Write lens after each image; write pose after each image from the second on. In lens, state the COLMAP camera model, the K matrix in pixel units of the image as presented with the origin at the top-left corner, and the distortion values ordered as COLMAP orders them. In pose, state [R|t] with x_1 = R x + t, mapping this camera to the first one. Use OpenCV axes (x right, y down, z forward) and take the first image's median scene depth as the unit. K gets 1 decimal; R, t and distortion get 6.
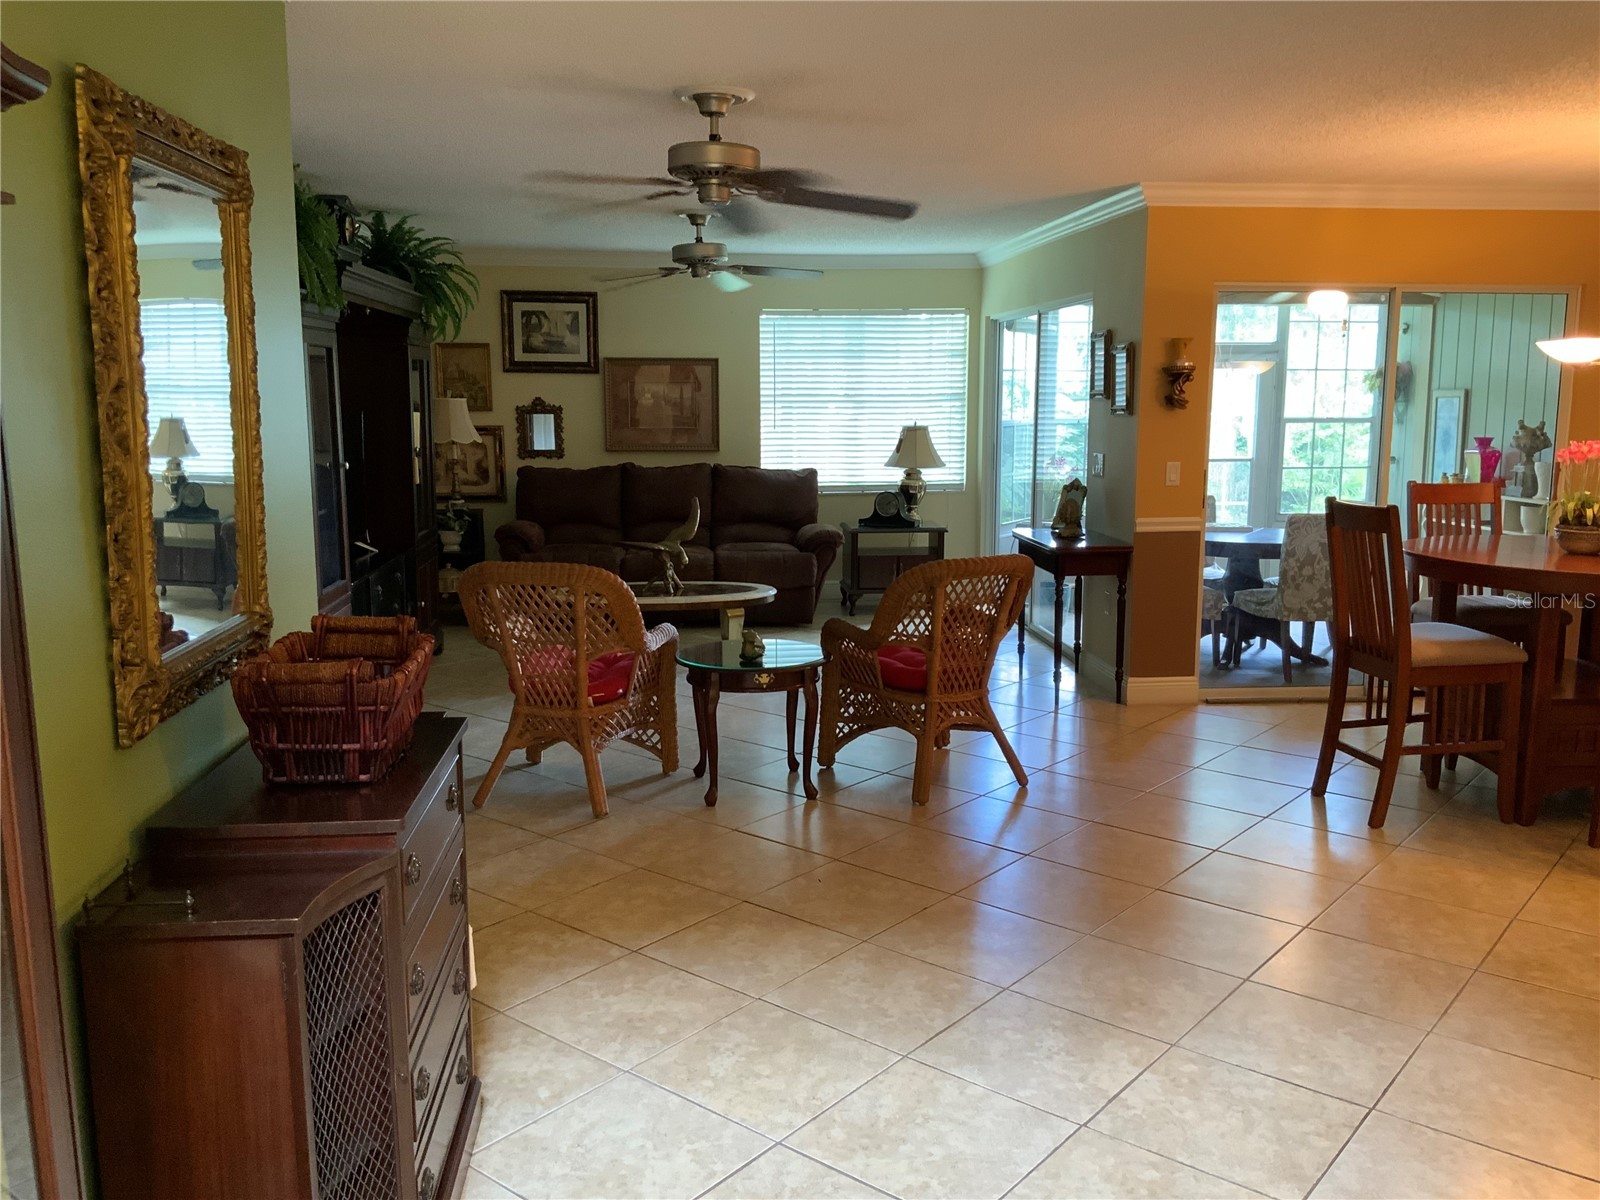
lens RADIAL K [[1326.5, 0, 800.0], [0, 1326.5, 600.0], [0, 0, 1]] dist [0.141105, -0.301170]
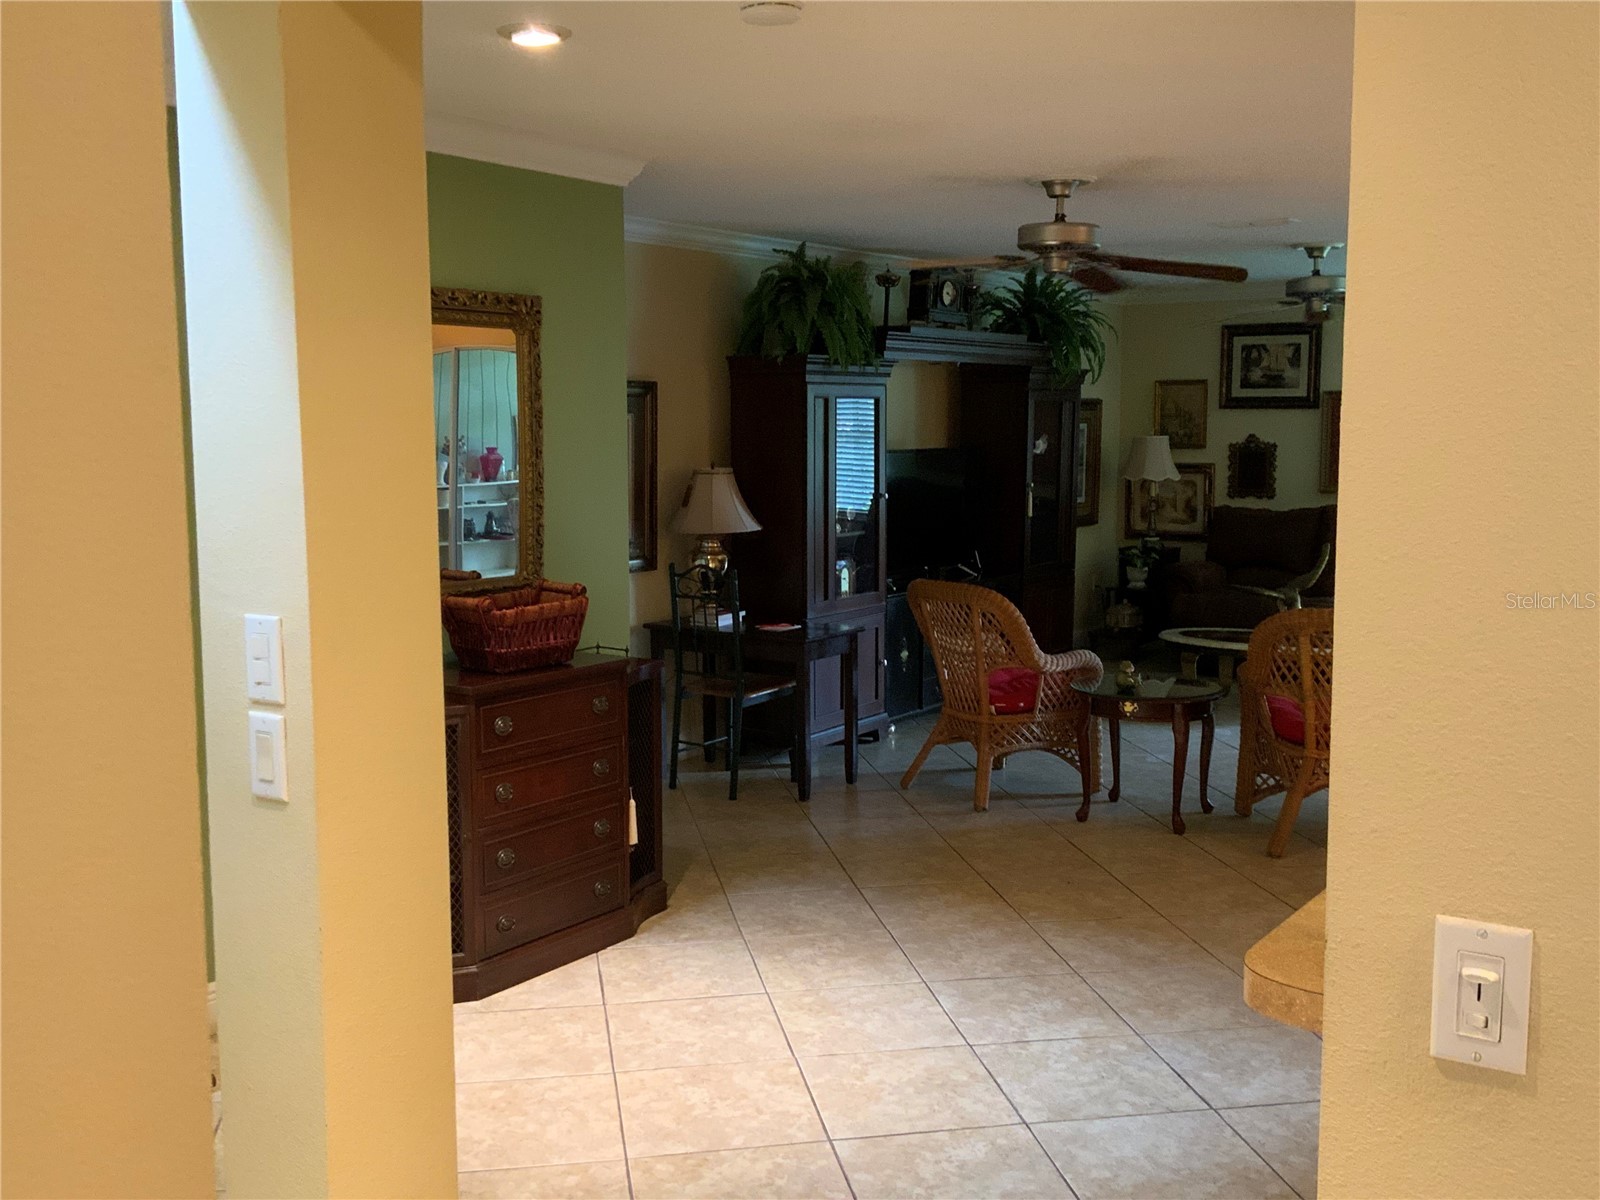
lens RADIAL K [[1591.3, 0, 800.0], [0, 1591.3, 600.0], [0, 0, 1]] dist [0.102117, -0.005721]
pose [[0.761371, 0.075460, -0.643909, 0.359129], [-0.102133, 0.994762, -0.004187, 0.003988], [0.640221, 0.068952, 0.765090, -0.085819]]
